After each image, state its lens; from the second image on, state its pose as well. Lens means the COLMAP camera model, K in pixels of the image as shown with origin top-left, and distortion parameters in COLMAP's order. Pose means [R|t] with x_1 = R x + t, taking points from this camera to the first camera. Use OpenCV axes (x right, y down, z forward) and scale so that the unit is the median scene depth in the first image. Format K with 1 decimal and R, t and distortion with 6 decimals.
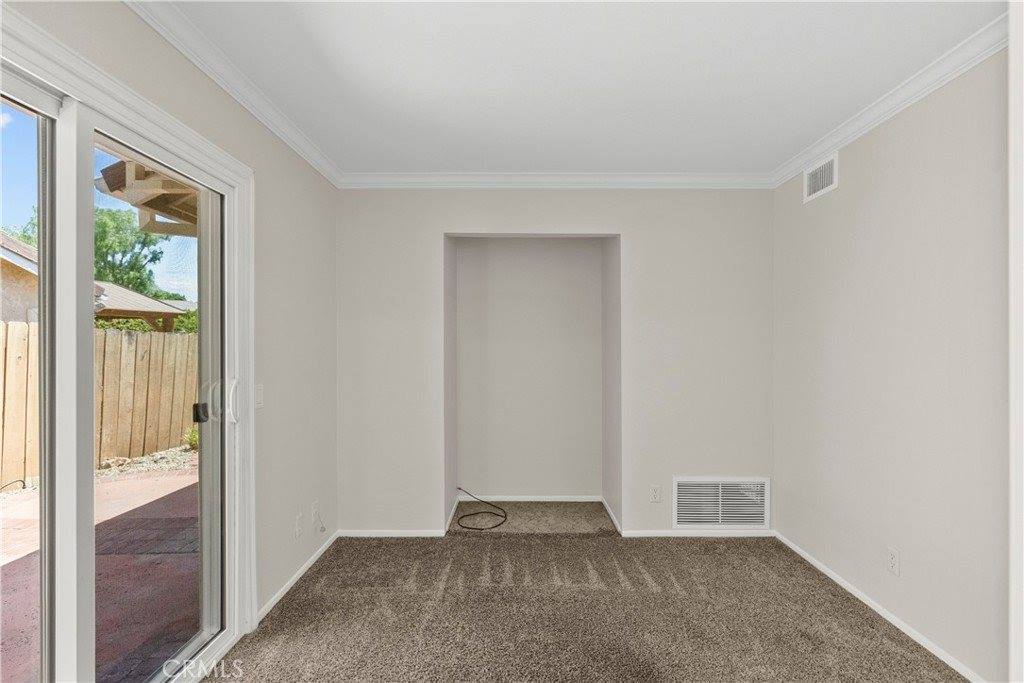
lens RADIAL K [[470.0, 0, 514.3], [0, 470.0, 341.4], [0, 0, 1]] dist [-0.004198, 0.001828]
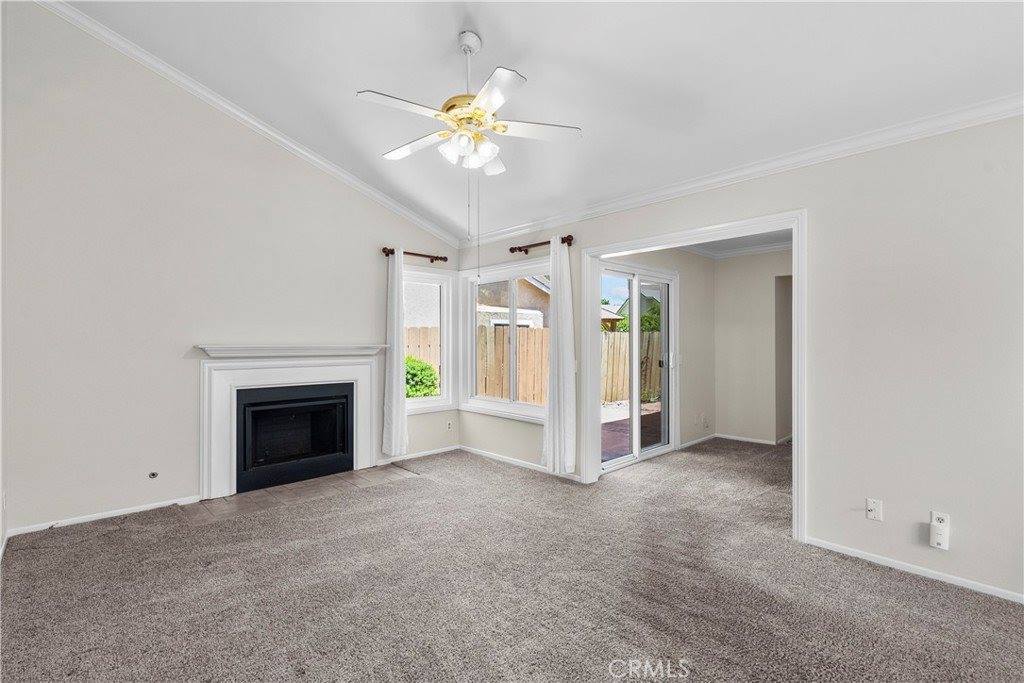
lens RADIAL K [[470.0, 0, 512.6], [0, 470.0, 337.5], [0, 0, 1]] dist [-0.004198, 0.001828]
pose [[0.691171, -0.003116, -0.722685, 0.241857], [0.004865, 0.999988, 0.000341, -0.002526], [0.722675, -0.003752, 0.691177, -0.512679]]
